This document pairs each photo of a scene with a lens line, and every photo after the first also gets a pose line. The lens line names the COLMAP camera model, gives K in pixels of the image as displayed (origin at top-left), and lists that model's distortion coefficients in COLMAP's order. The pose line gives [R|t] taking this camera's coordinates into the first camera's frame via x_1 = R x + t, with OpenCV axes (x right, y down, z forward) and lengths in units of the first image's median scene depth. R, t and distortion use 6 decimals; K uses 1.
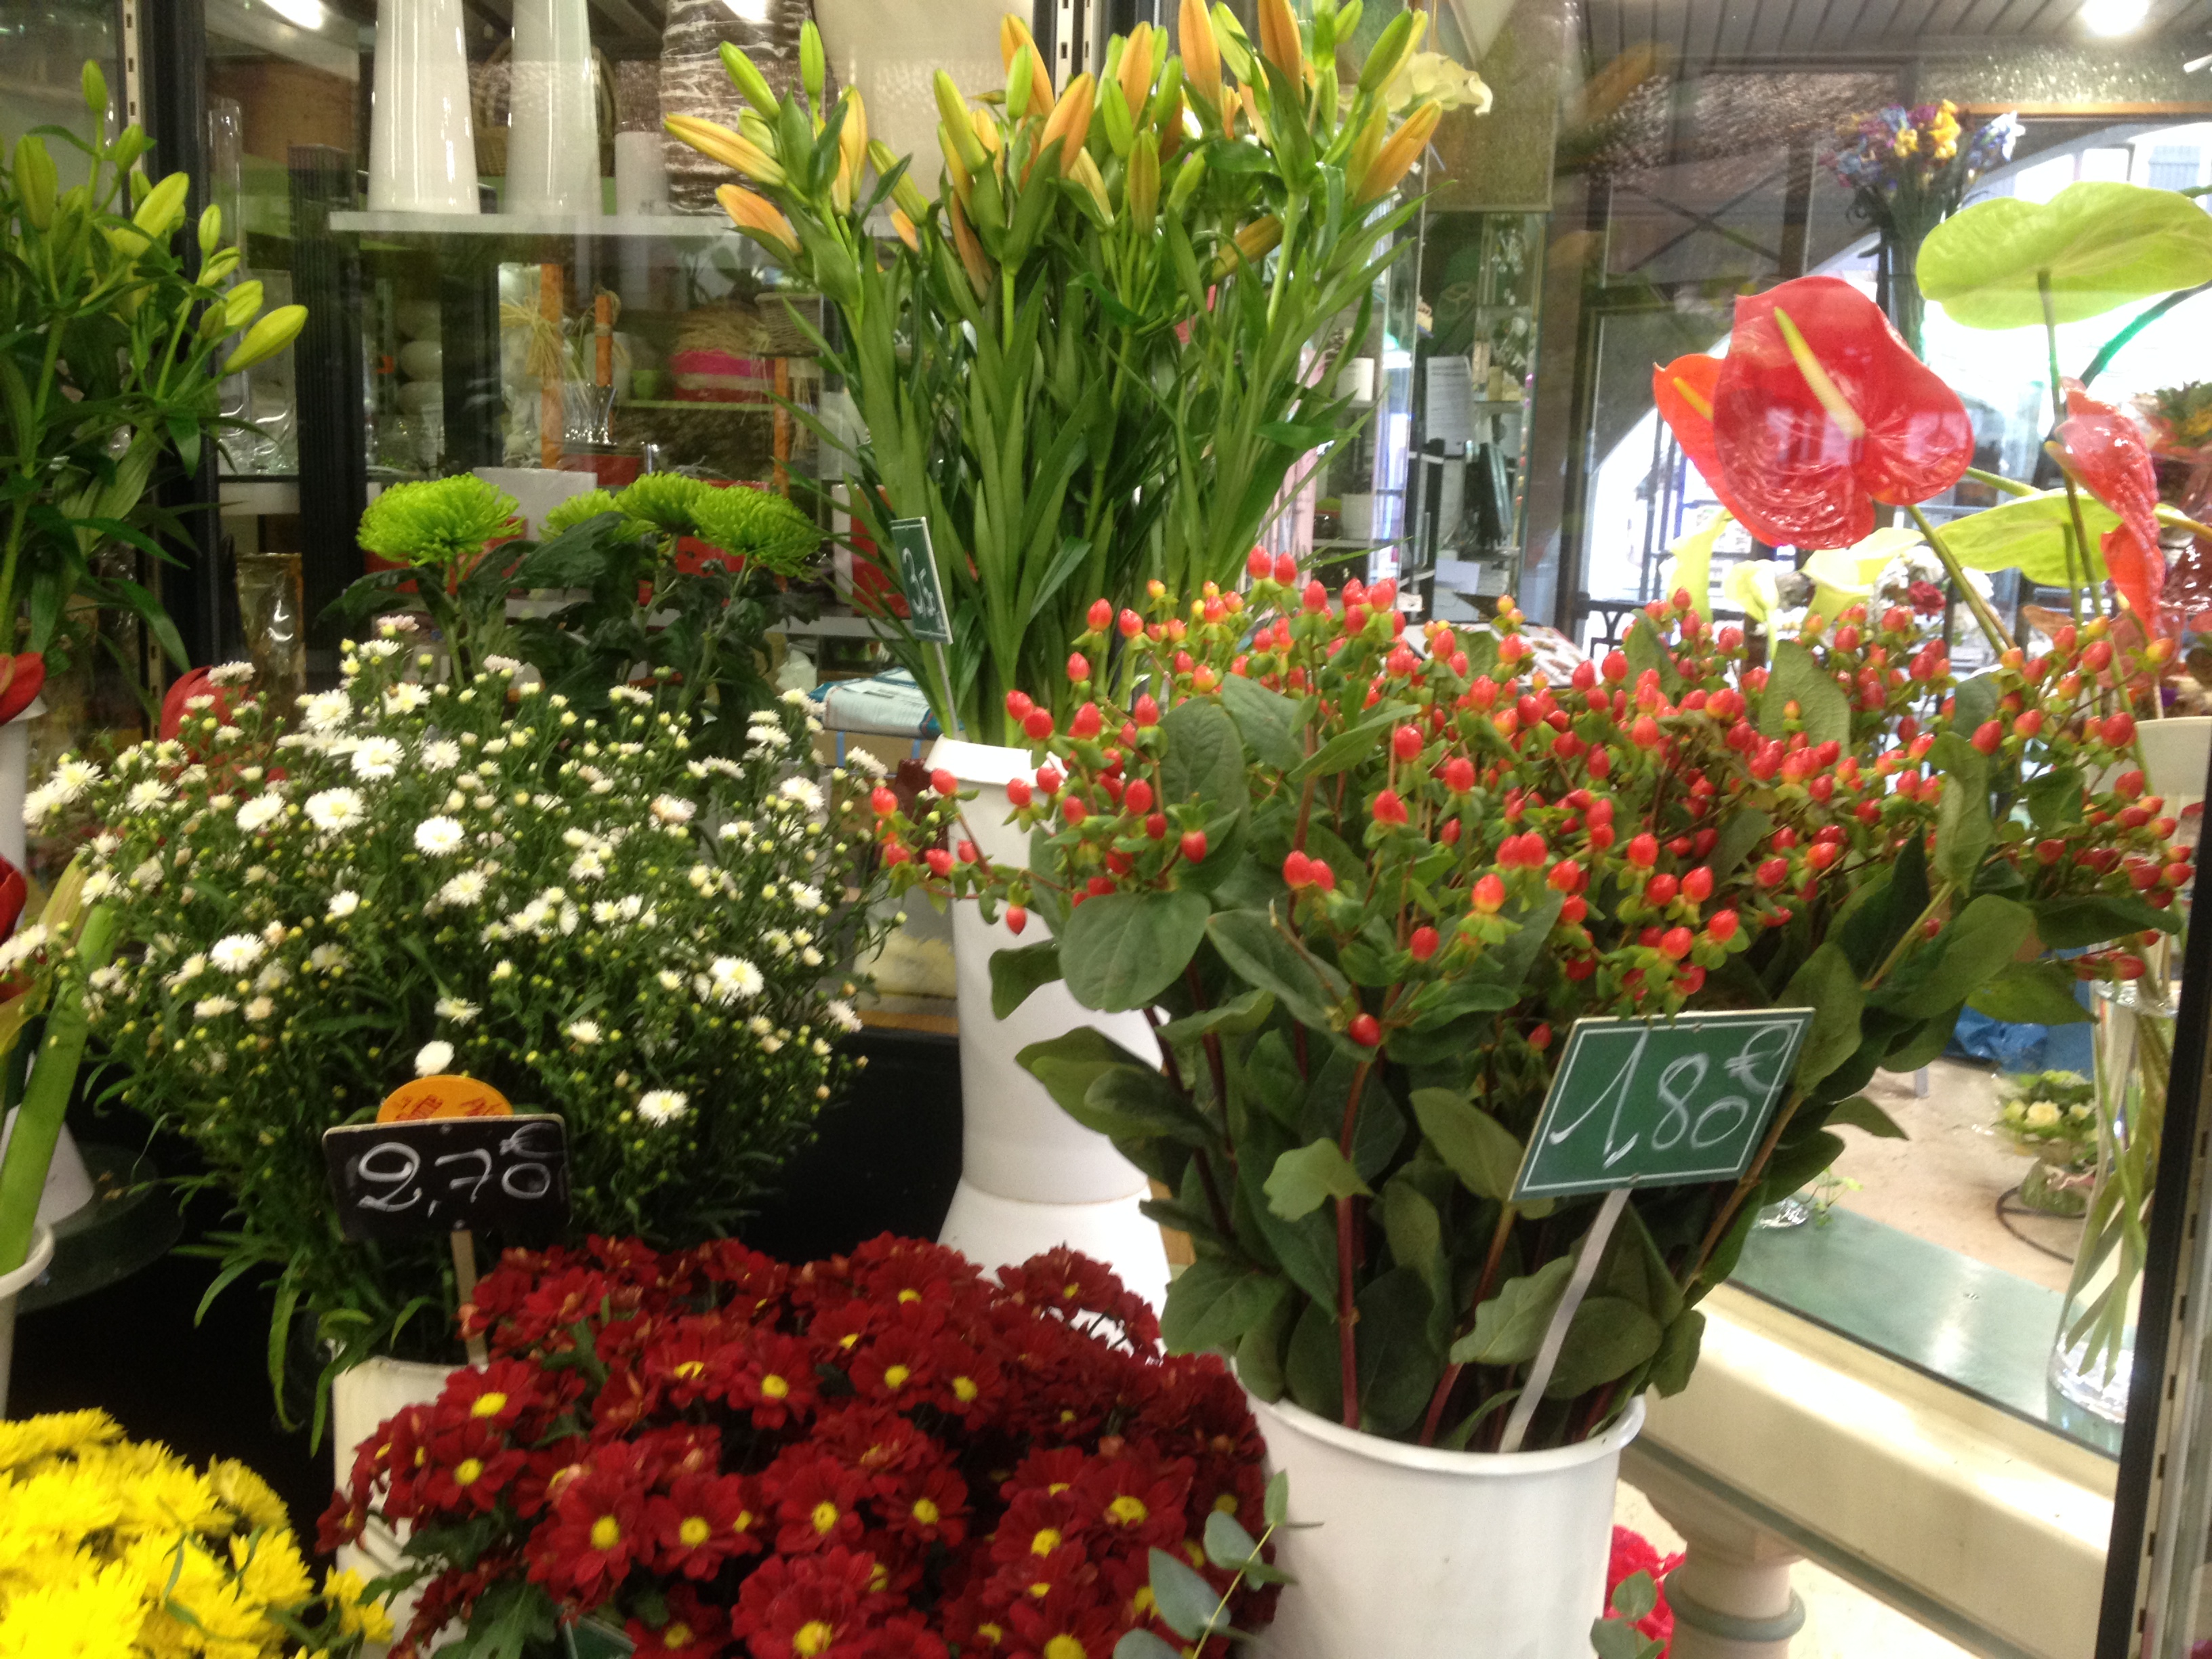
lens RADIAL K [[2043.7, 0, 1092.1], [0, 2043.7, 817.9], [0, 0, 1]] dist [0.121596, -0.269946]
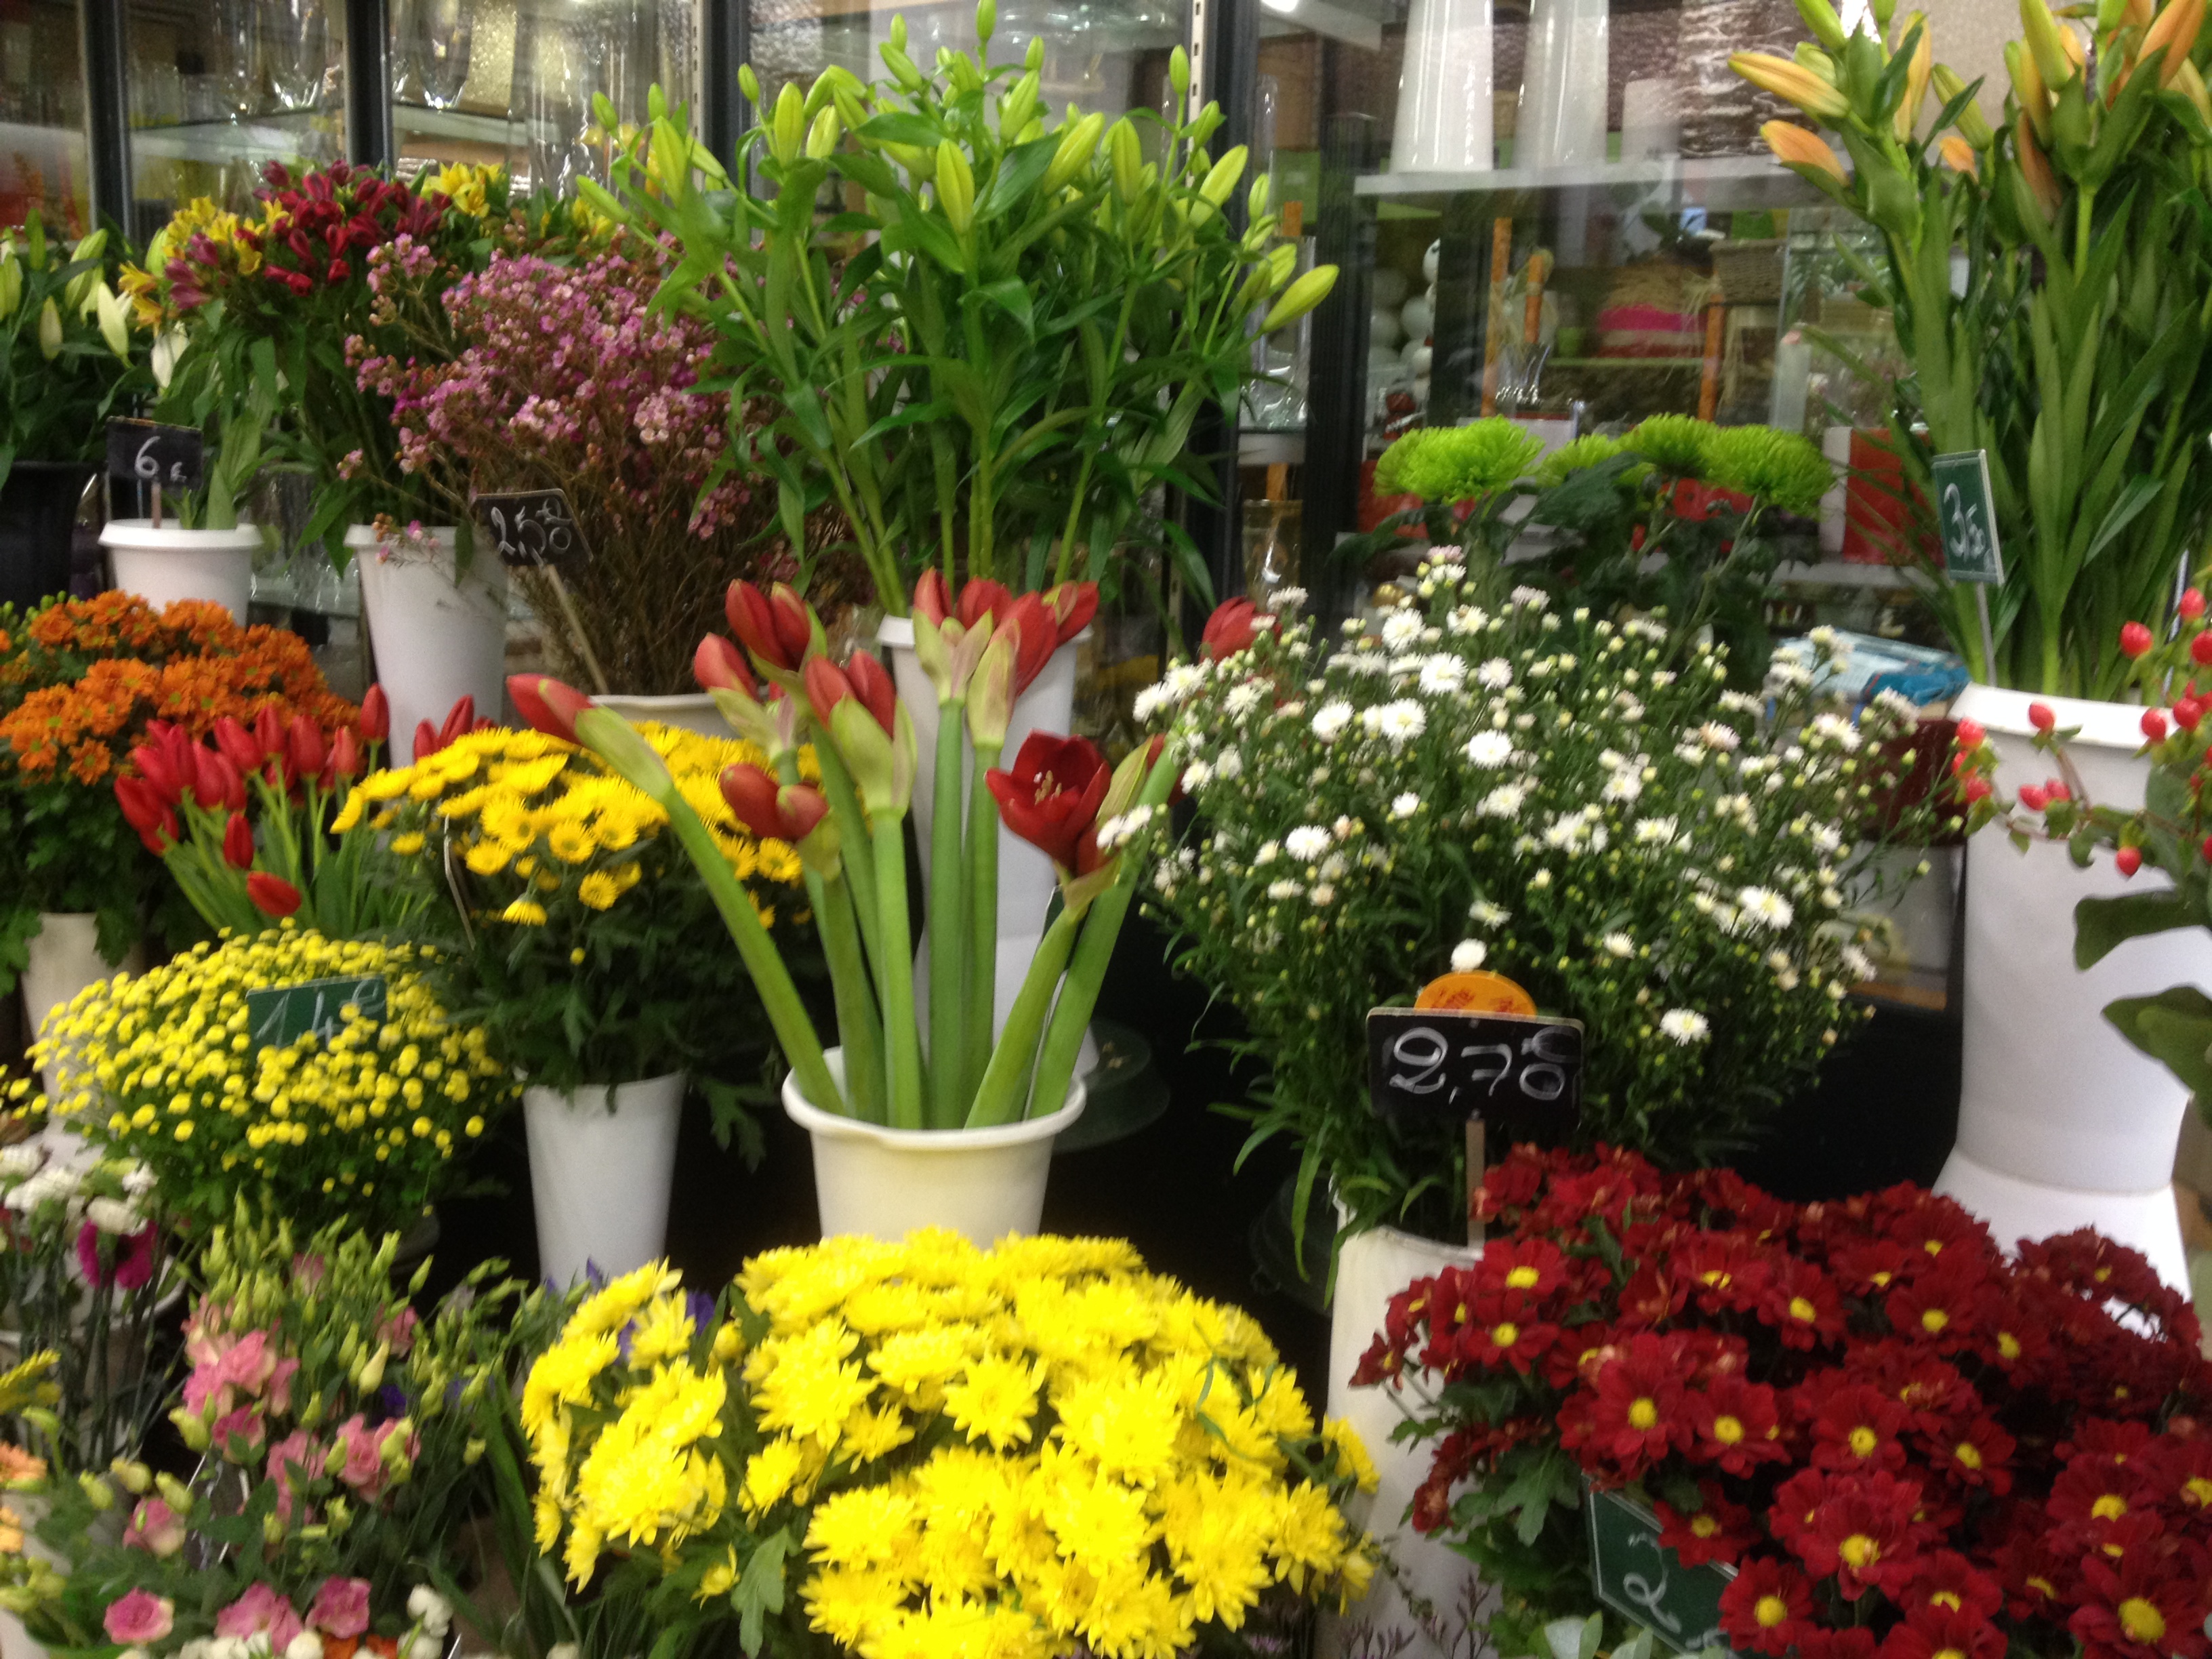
lens RADIAL K [[2043.7, 0, 1092.1], [0, 2043.7, 817.9], [0, 0, 1]] dist [0.121596, -0.269946]
pose [[0.914061, 0.070745, -0.399358, -0.073357], [-0.064129, 0.997493, 0.029923, 0.024407], [0.400474, -0.001741, 0.916307, -0.056402]]
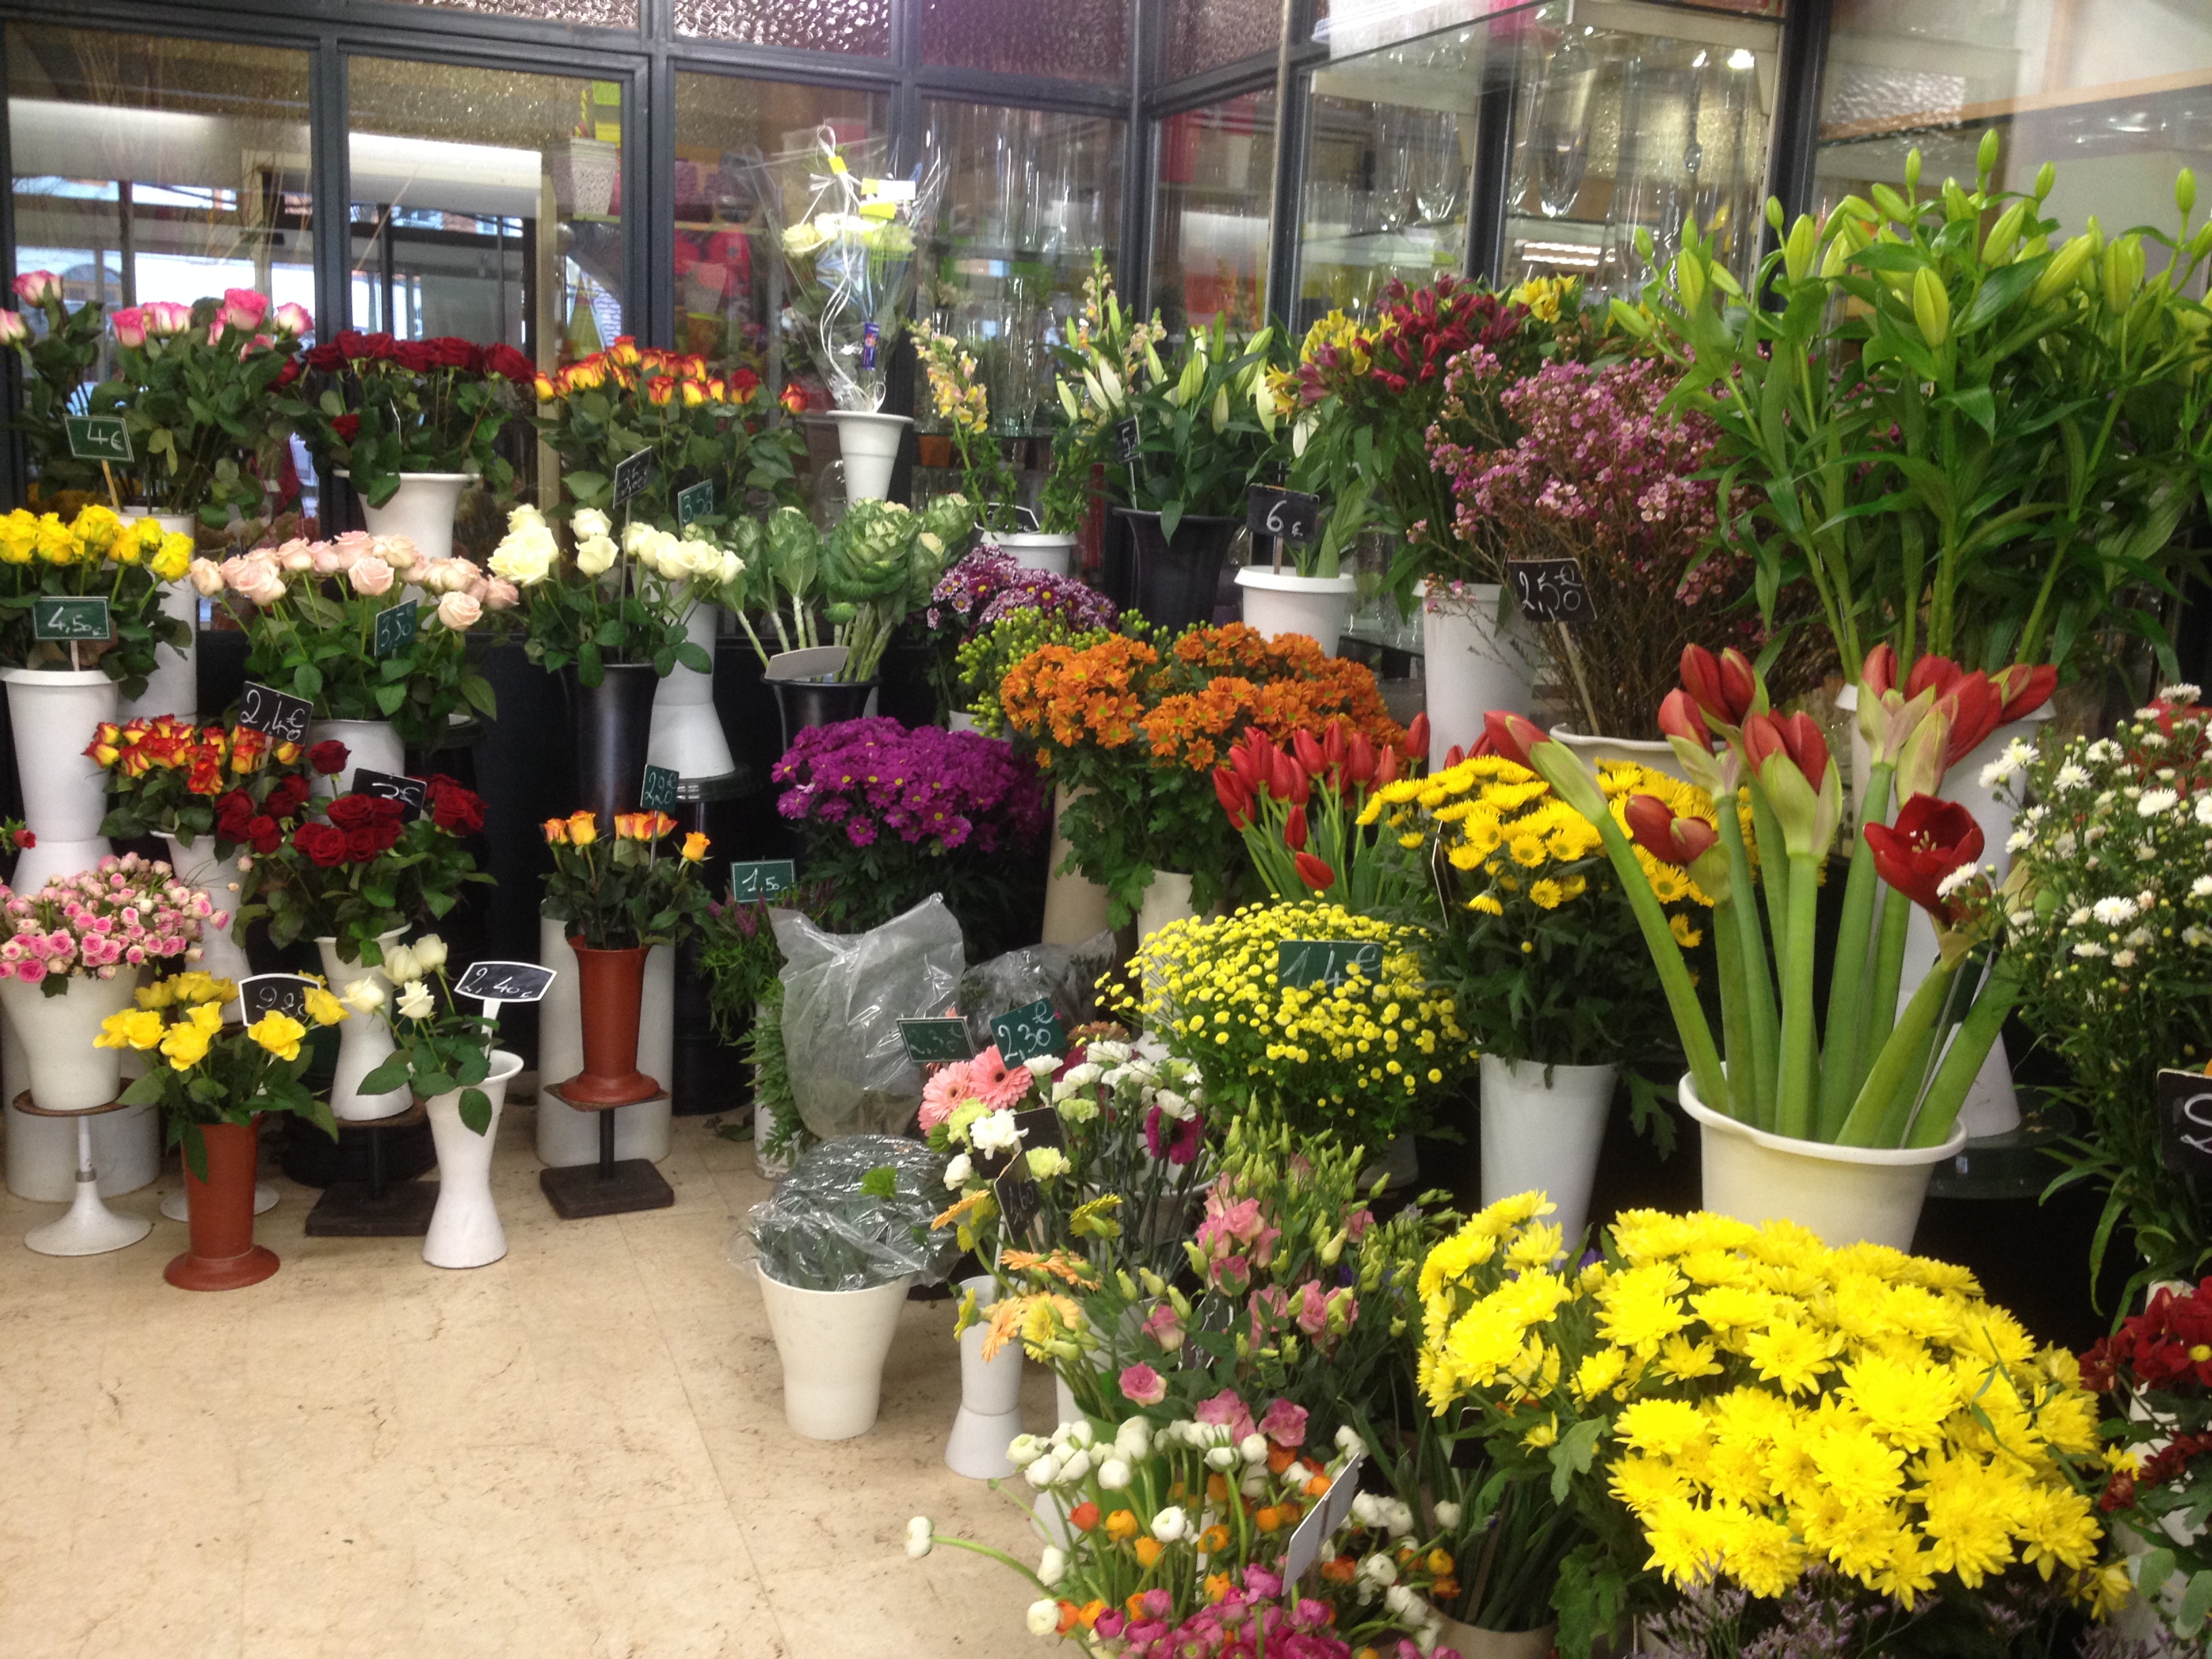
lens RADIAL K [[2059.6, 0, 1106.0], [0, 2059.6, 829.5], [0, 0, 1]] dist [0.003744, -0.020298]
pose [[0.586554, 0.149144, -0.796059, 0.198404], [-0.154464, 0.985457, 0.070816, 0.021424], [0.795044, 0.081426, 0.601061, -0.219768]]
